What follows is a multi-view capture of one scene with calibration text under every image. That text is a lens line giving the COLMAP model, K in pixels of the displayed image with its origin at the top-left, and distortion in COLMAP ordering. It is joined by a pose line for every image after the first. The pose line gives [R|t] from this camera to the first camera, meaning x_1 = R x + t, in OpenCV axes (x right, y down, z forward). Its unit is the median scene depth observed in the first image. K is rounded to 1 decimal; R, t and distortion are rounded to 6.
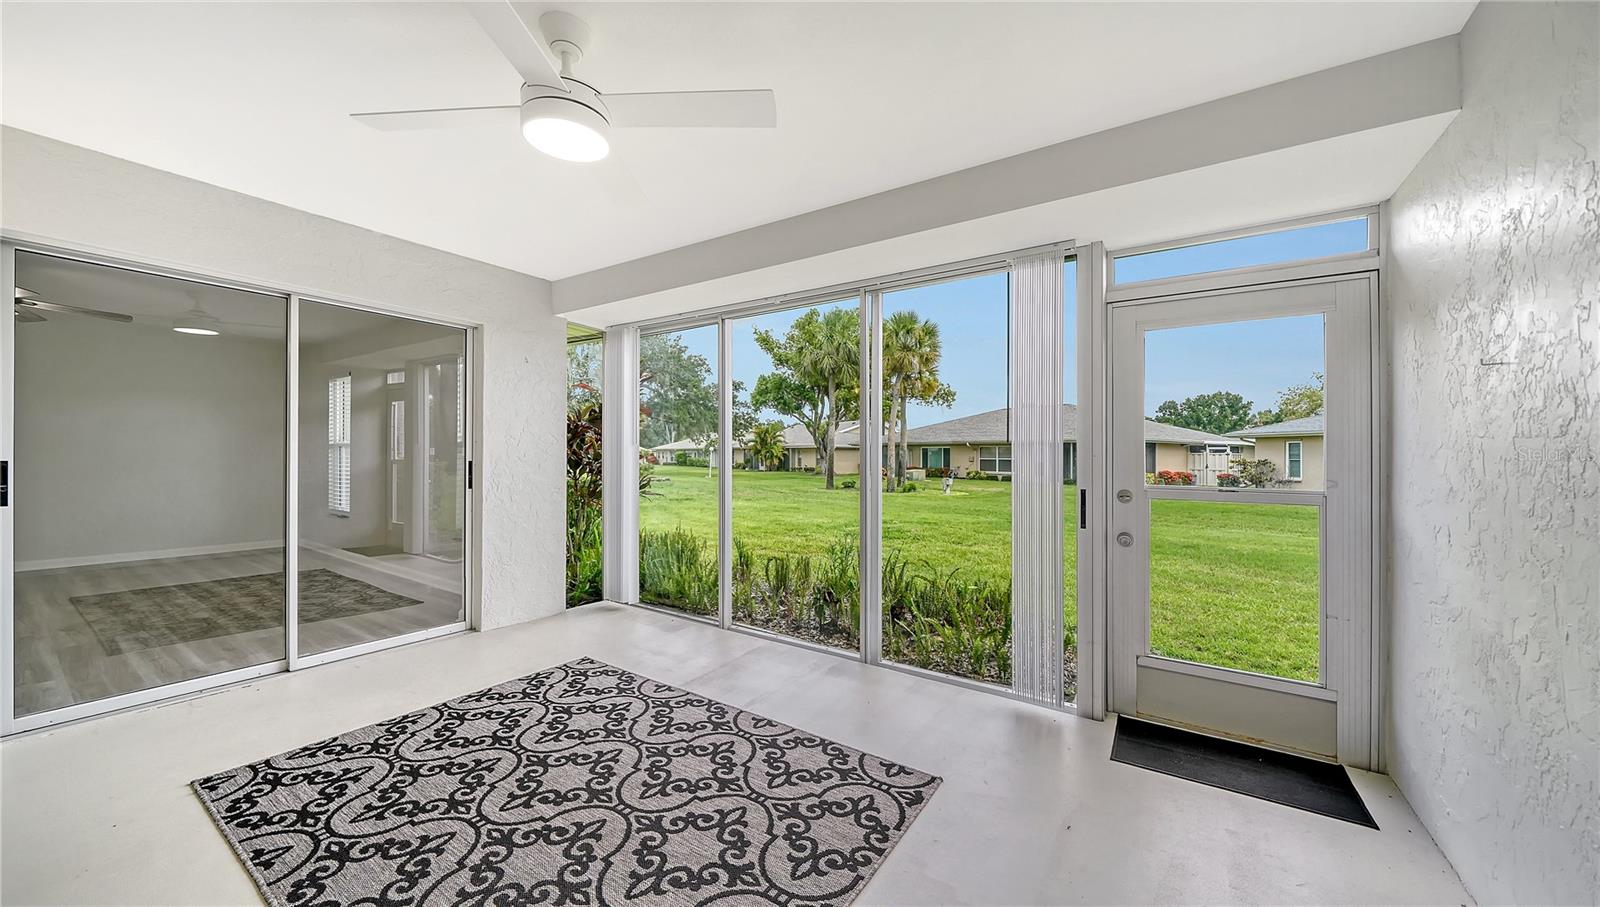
lens RADIAL K [[570.1, 0, 800.0], [0, 570.1, 453.5], [0, 0, 1]] dist [-0.004958, -0.000007]
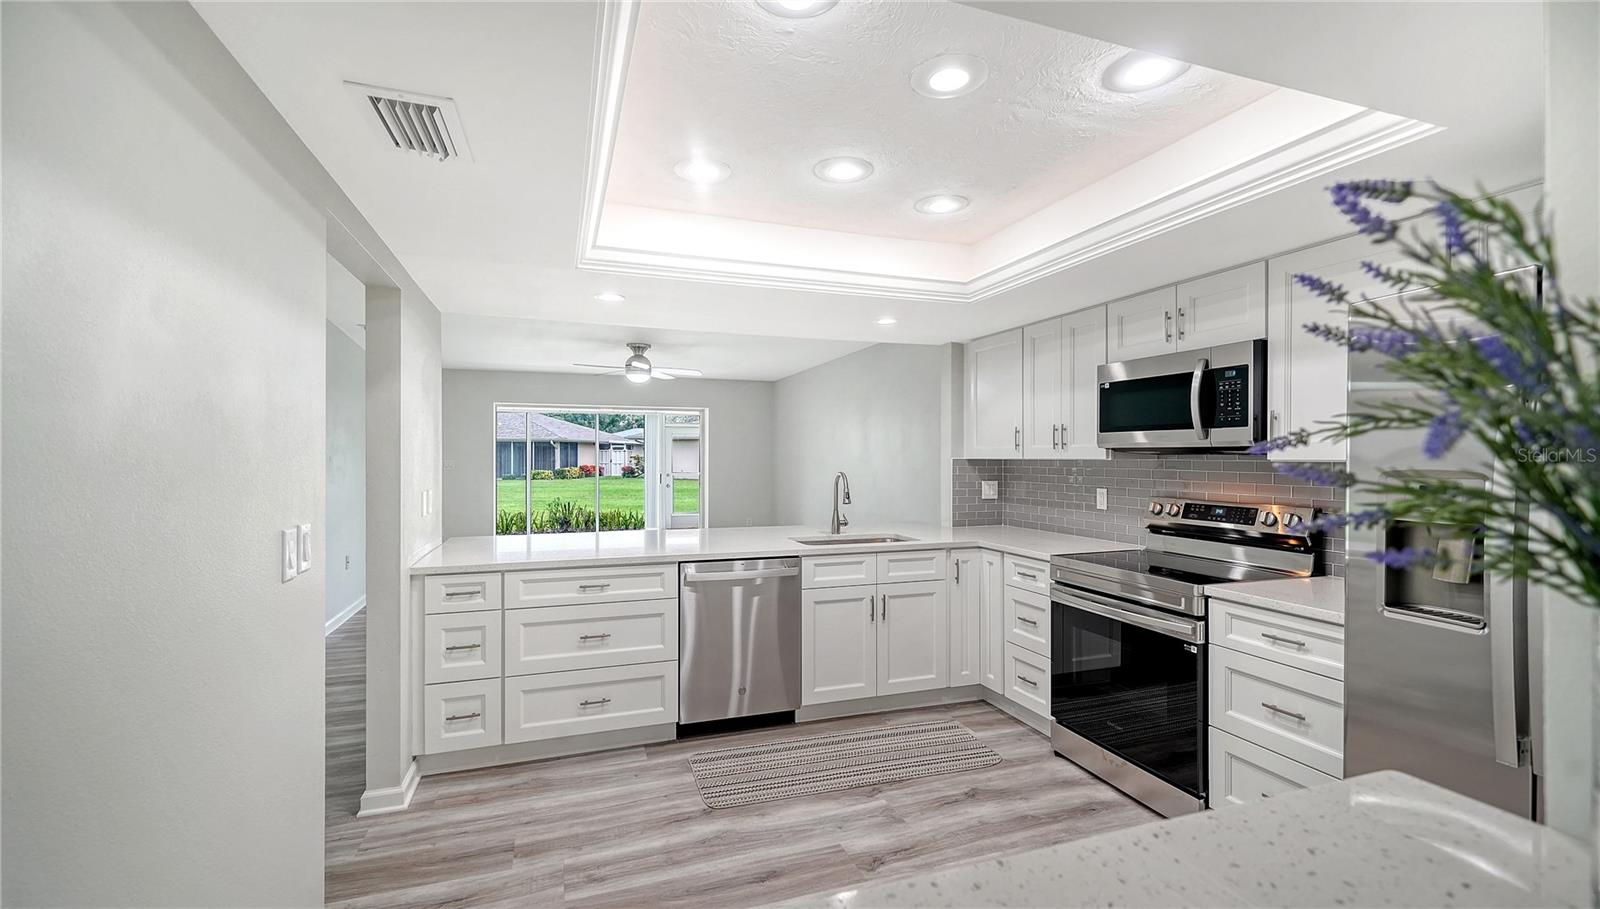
lens RADIAL K [[678.7, 0, 800.0], [0, 678.7, 454.5], [0, 0, 1]] dist [-0.001357, -0.000052]
pose [[0.595105, -0.012512, 0.803550, -0.345028], [0.001186, 0.999891, 0.014690, -0.017509], [-0.803647, -0.007789, 0.595056, -0.329876]]
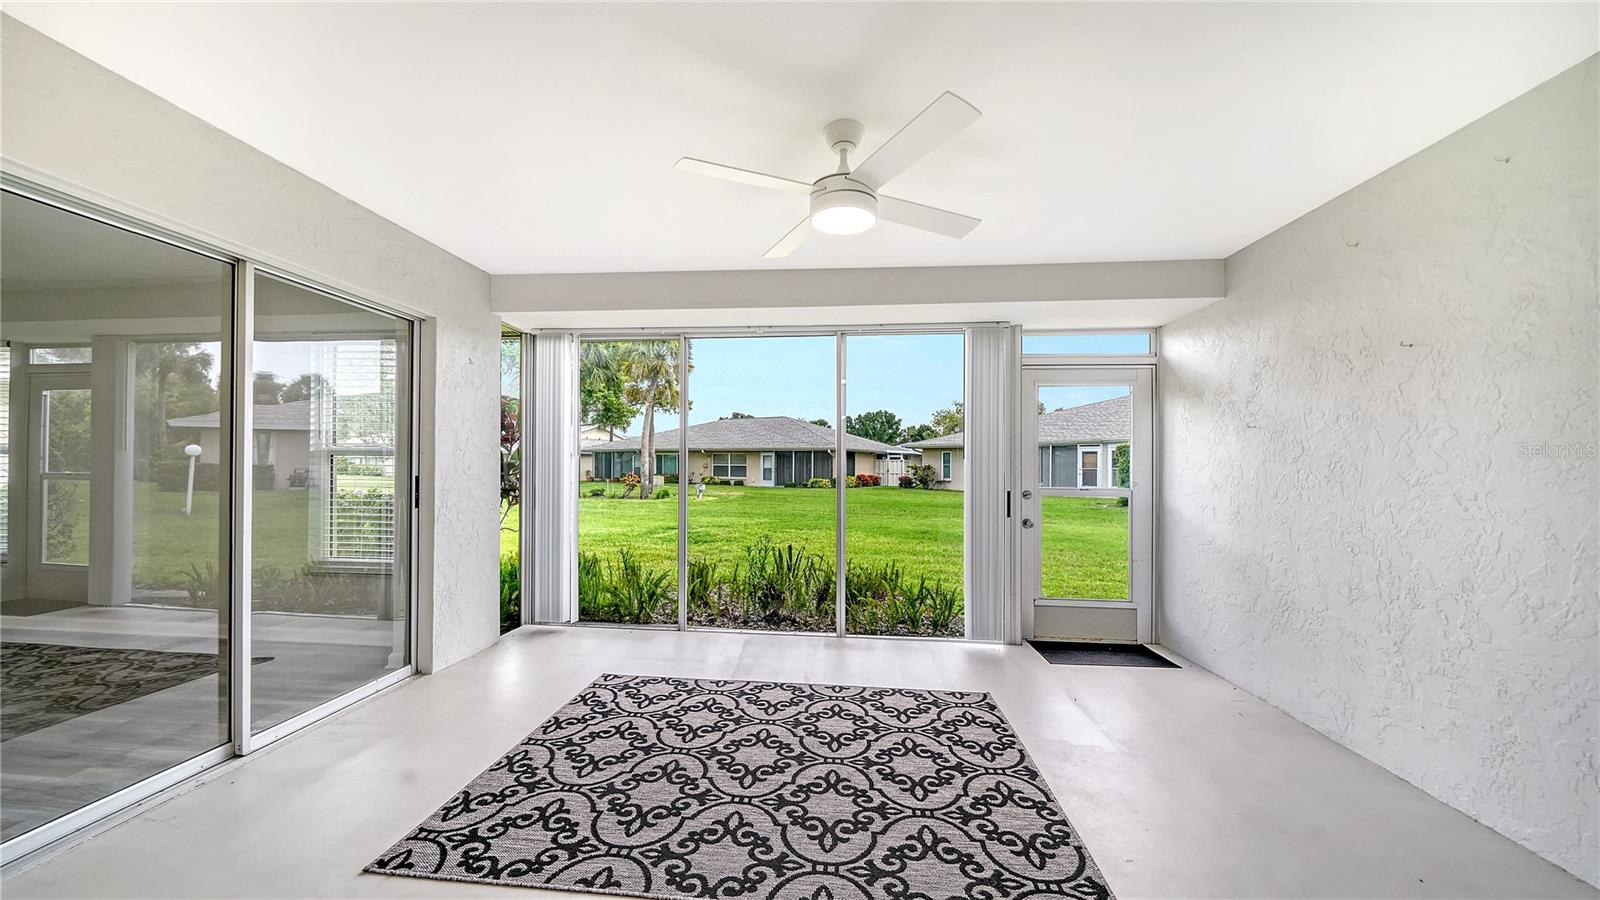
lens RADIAL K [[566.9, 0, 796.9], [0, 566.9, 458.4], [0, 0, 1]] dist [-0.002594, -0.000153]
pose [[0.877452, 0.002494, 0.479657, -0.085155], [-0.001862, 0.999997, -0.001793, -0.002204], [-0.479660, 0.000680, 0.877454, -0.003064]]
